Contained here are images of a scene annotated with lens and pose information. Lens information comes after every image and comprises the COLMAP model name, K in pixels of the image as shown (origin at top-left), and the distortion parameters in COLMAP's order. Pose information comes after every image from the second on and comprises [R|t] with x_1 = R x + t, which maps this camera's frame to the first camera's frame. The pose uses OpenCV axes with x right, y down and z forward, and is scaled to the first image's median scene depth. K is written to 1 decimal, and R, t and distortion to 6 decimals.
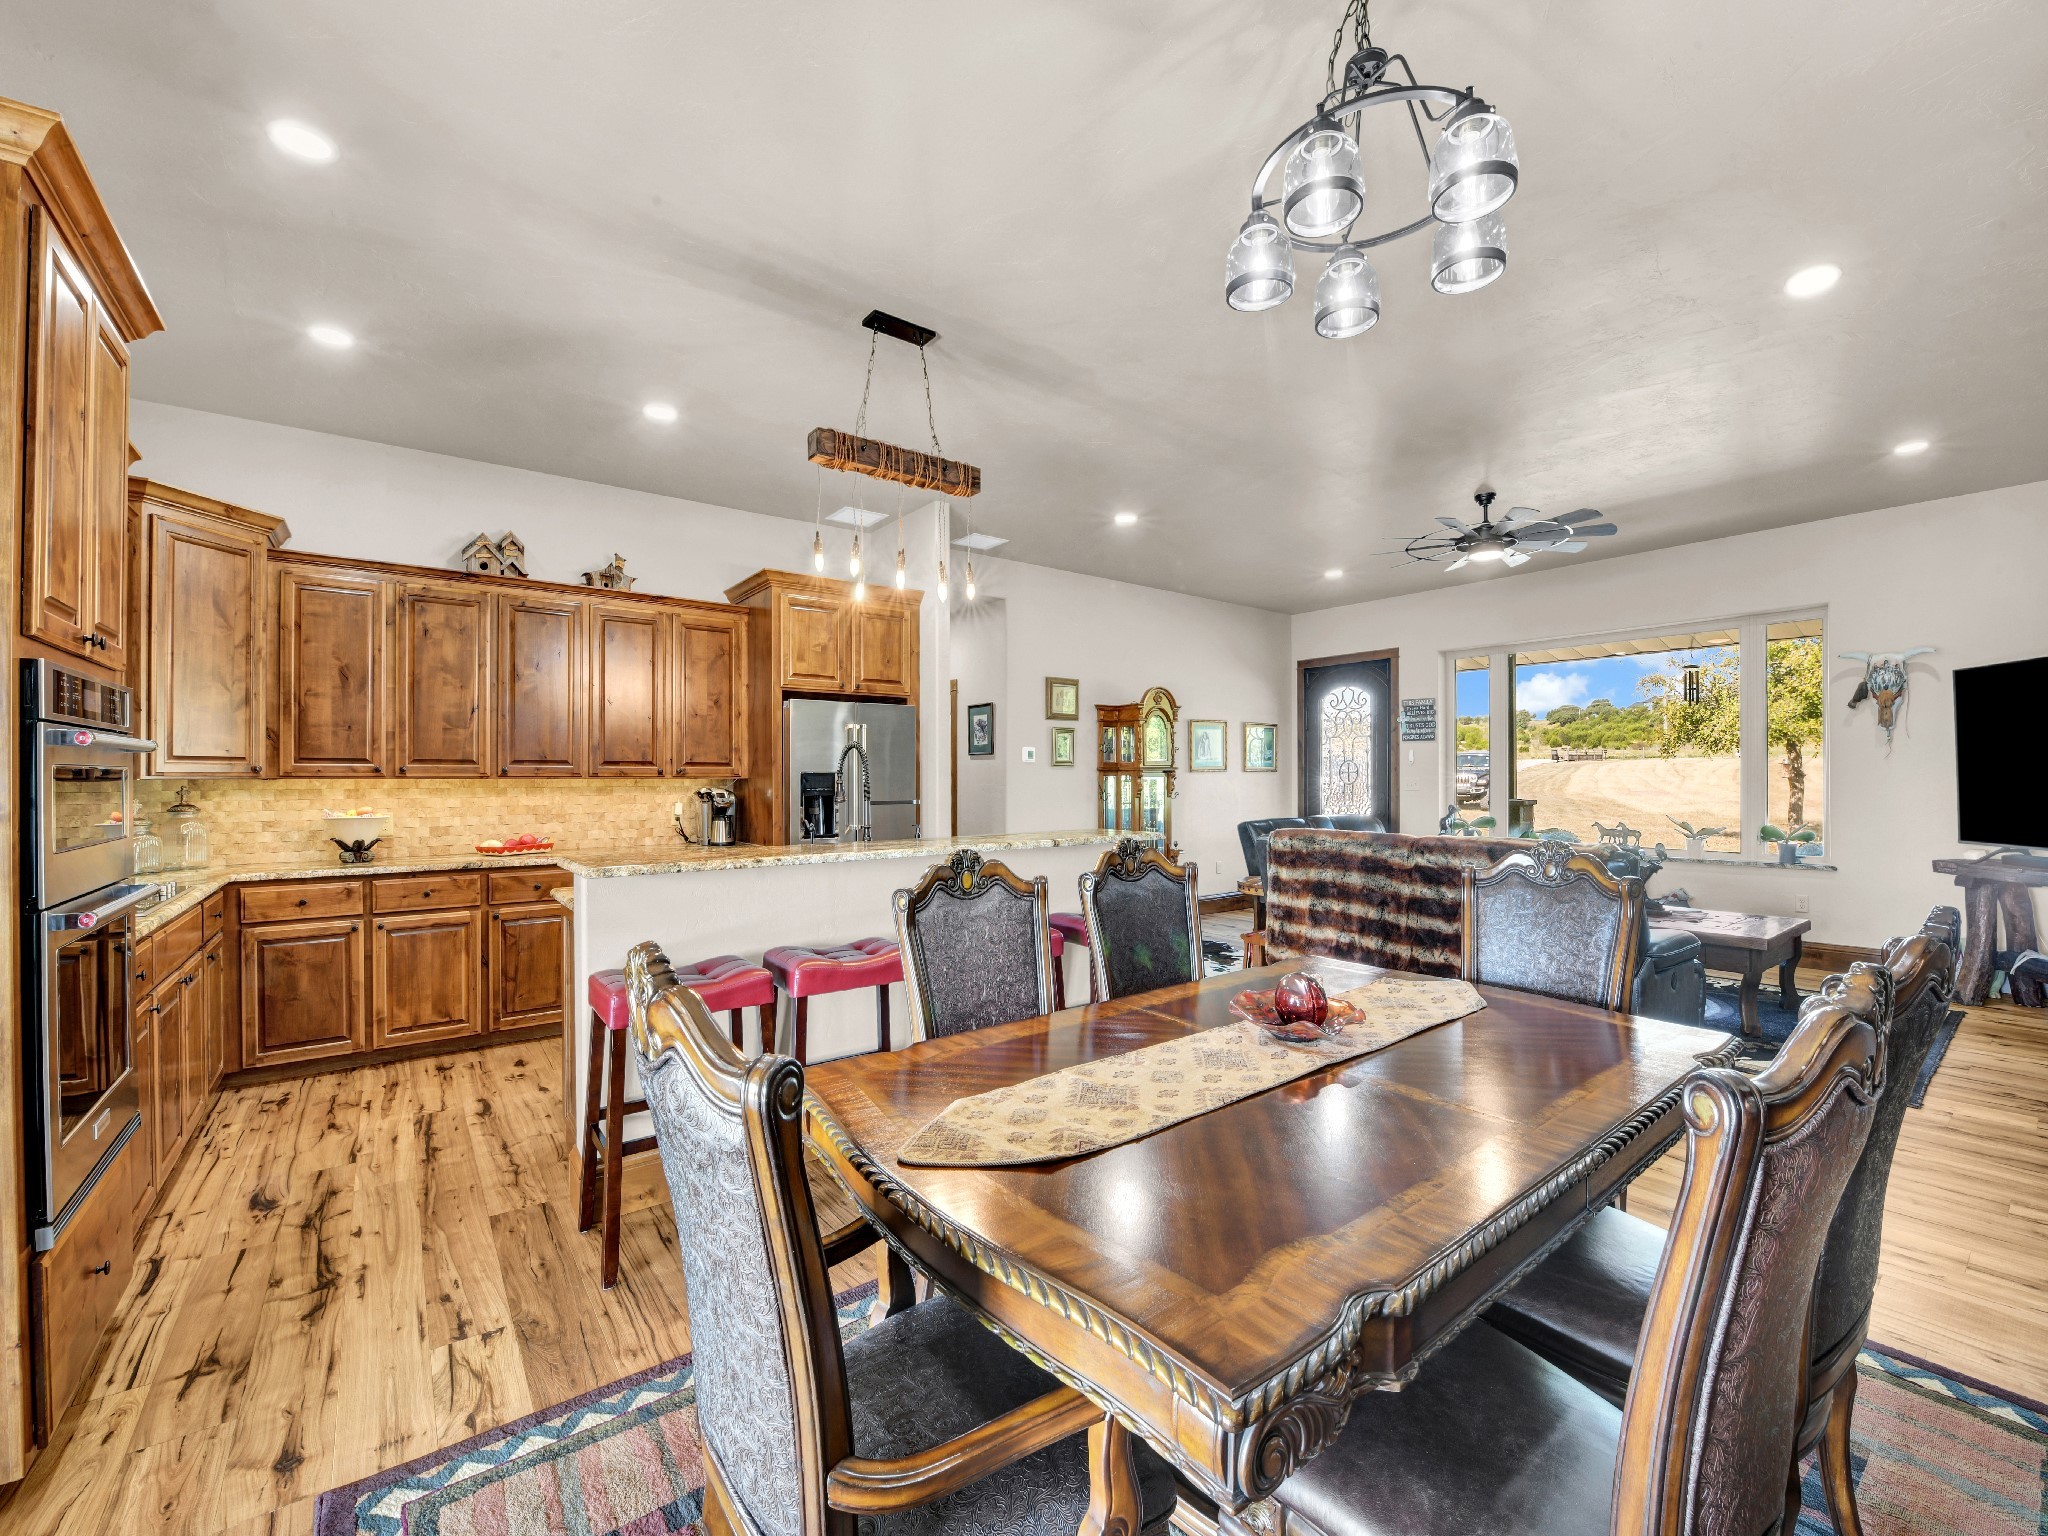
lens RADIAL K [[848.4, 0, 1029.0], [0, 848.4, 774.5], [0, 0, 1]] dist [-0.007561, -0.007087]
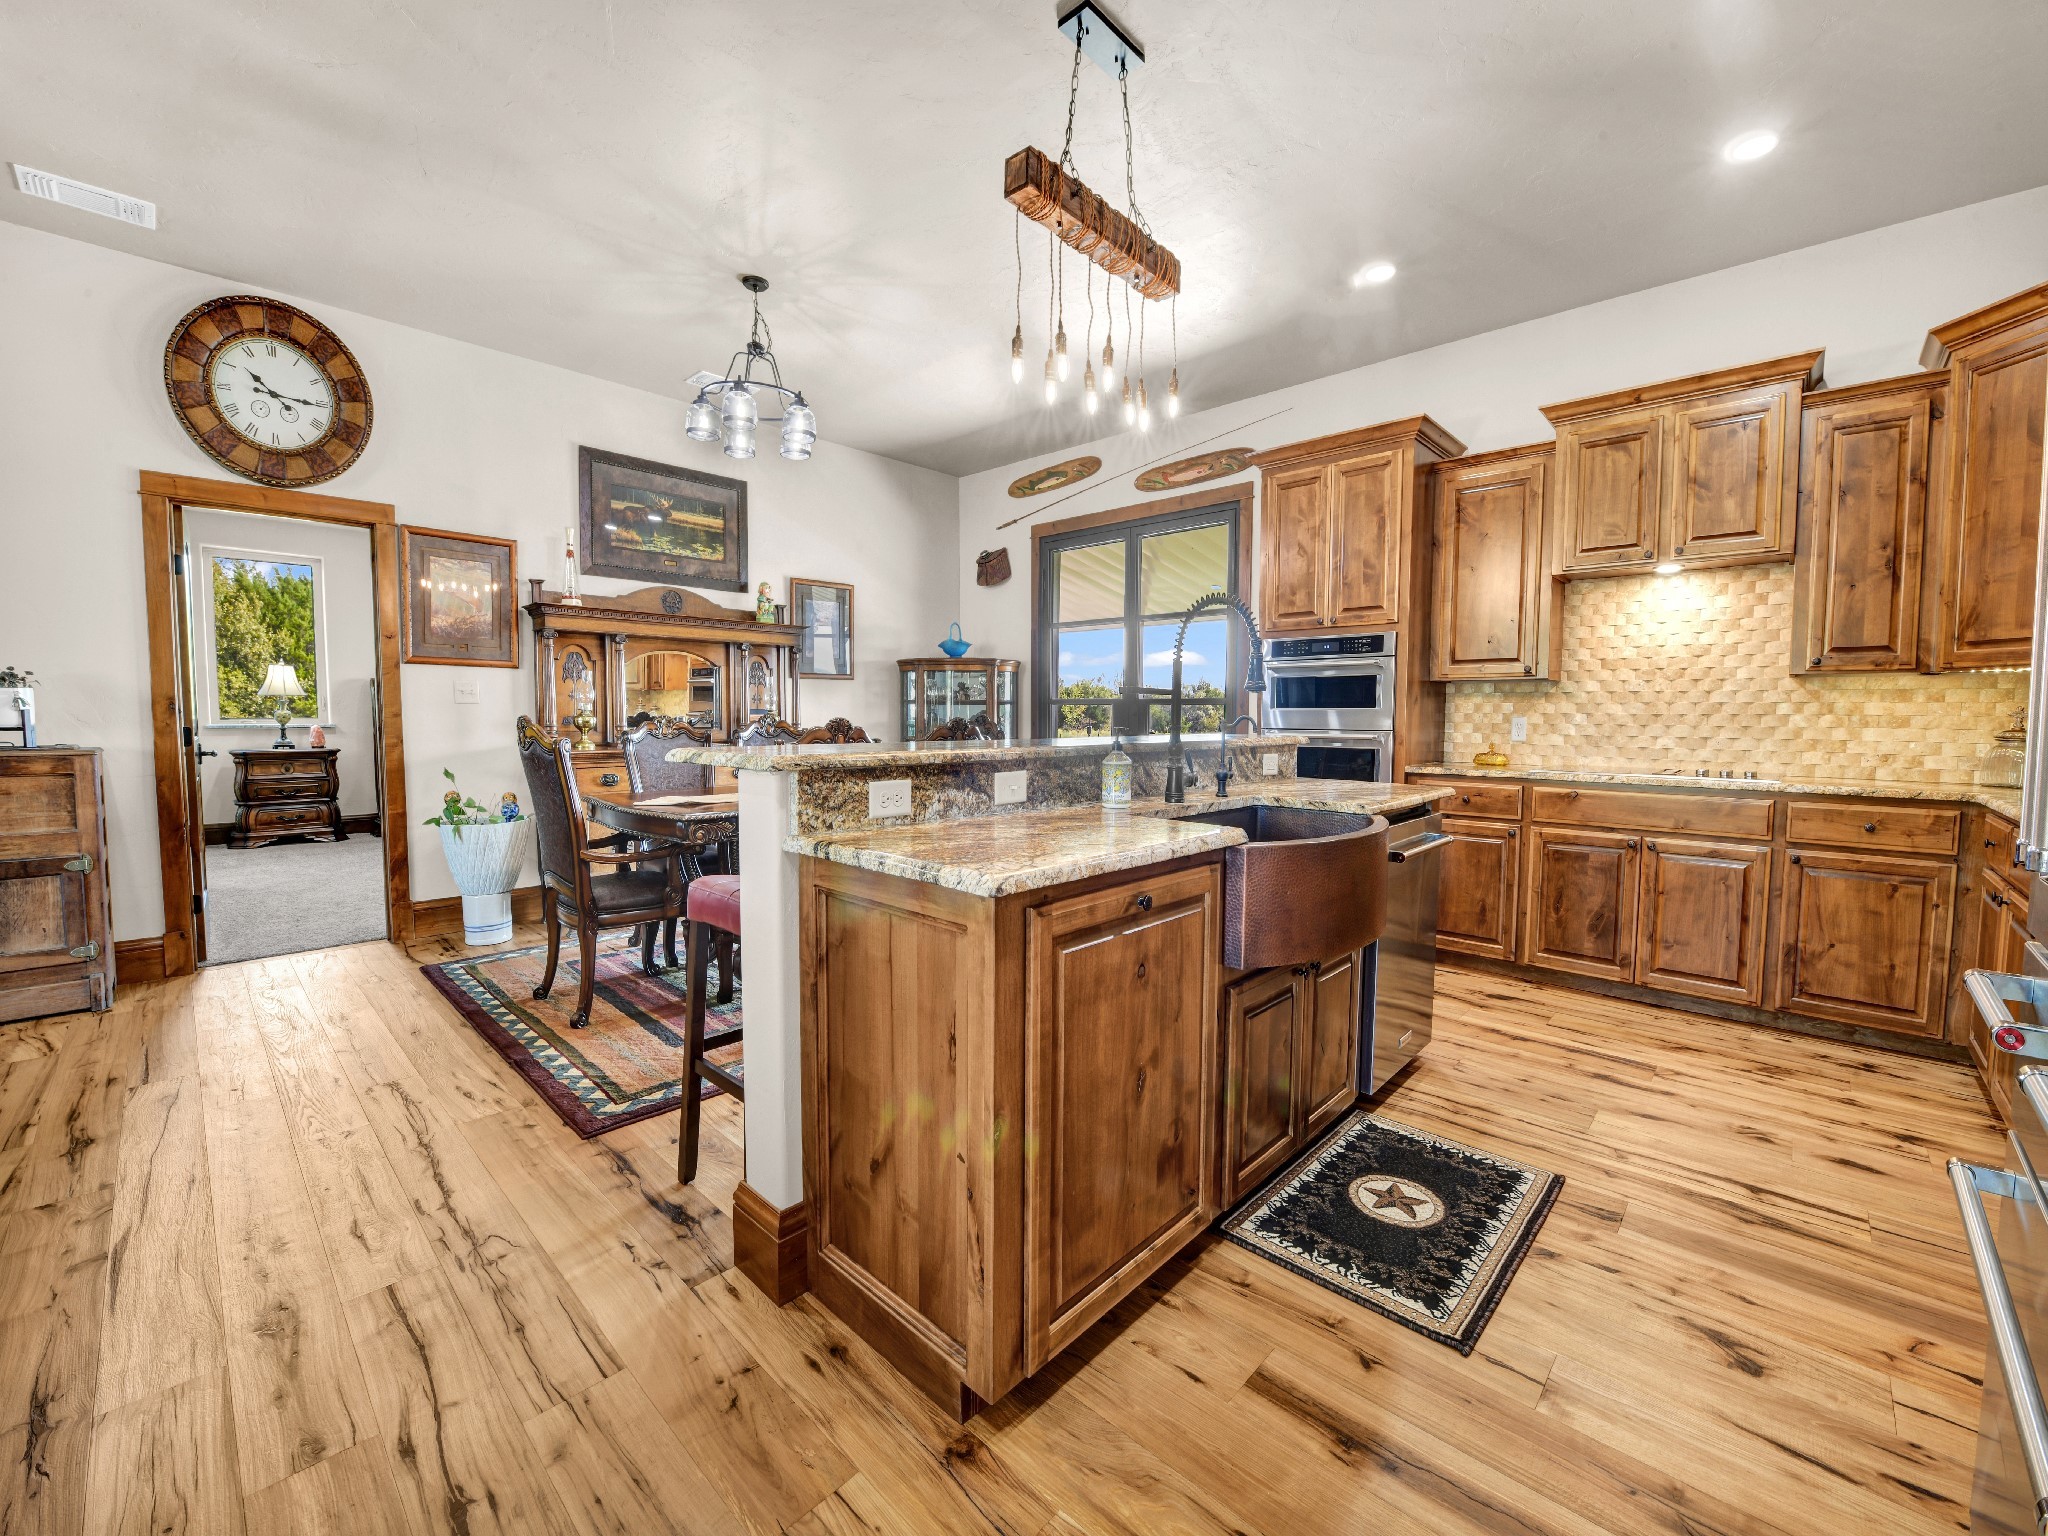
lens RADIAL K [[824.5, 0, 1031.3], [0, 824.5, 765.4], [0, 0, 1]] dist [-0.013915, -0.005181]
pose [[-0.986254, 0.008219, -0.165029, 0.020587], [-0.001926, 0.998122, 0.061222, 0.044638], [0.165223, 0.060698, -0.984387, 1.371514]]
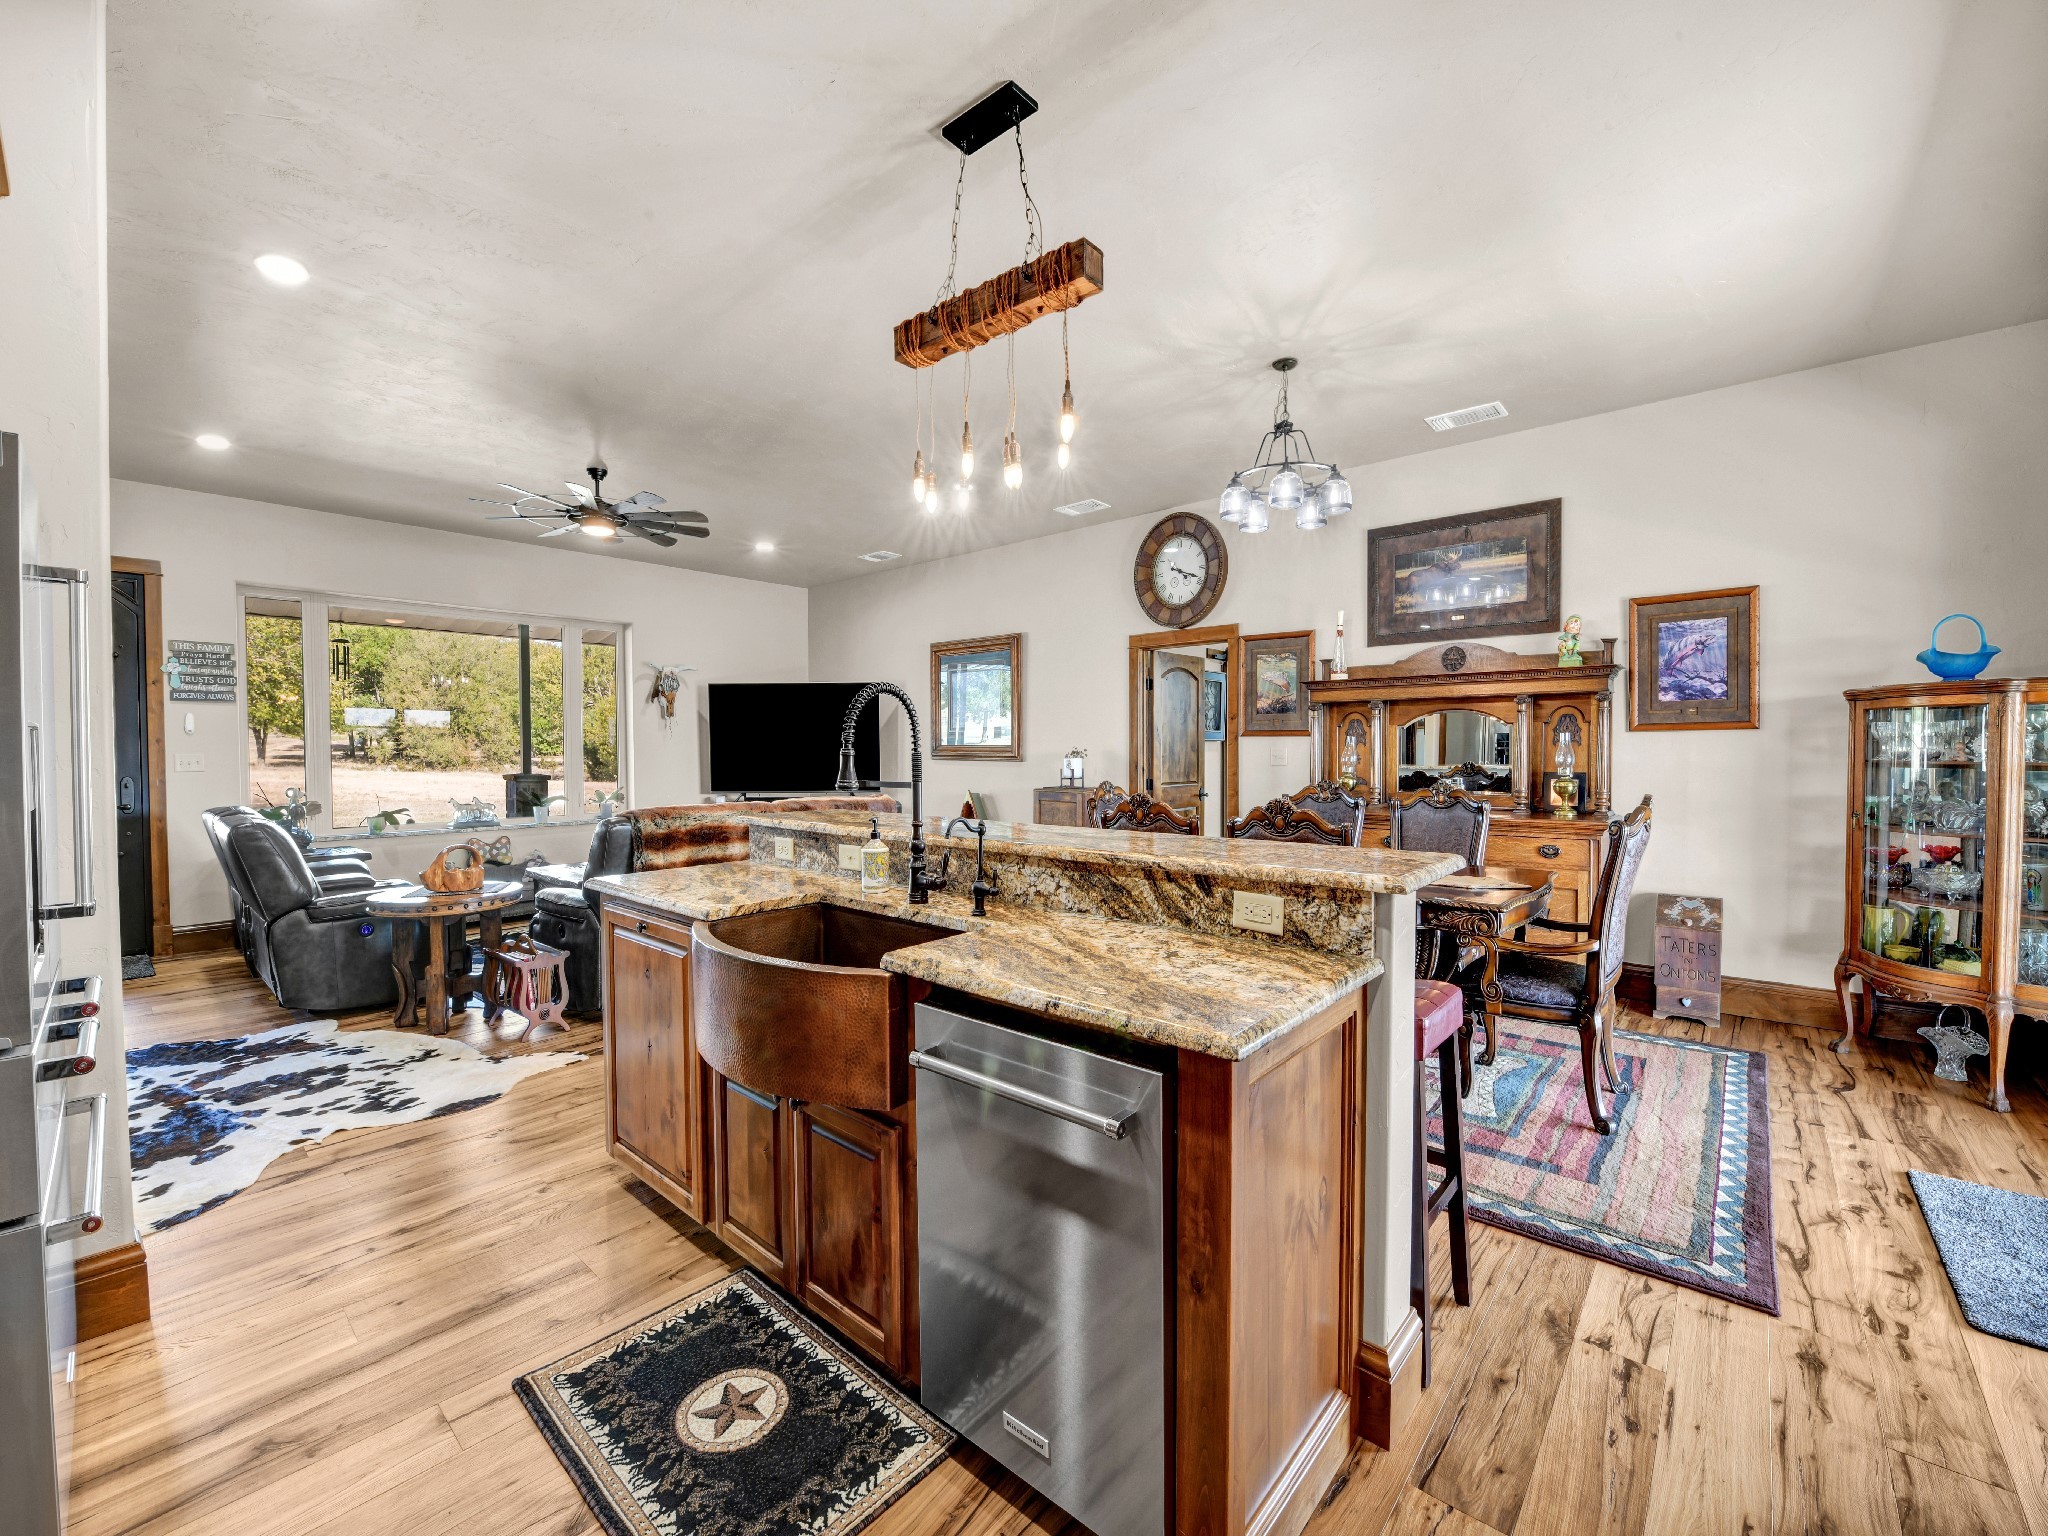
lens RADIAL K [[830.5, 0, 1022.9], [0, 830.5, 773.9], [0, 0, 1]] dist [-0.019064, -0.001200]
pose [[-0.199100, -0.024462, 0.979674, -0.680257], [0.001136, 0.999682, 0.025193, 0.009409], [-0.979978, 0.006129, -0.199009, 0.887646]]
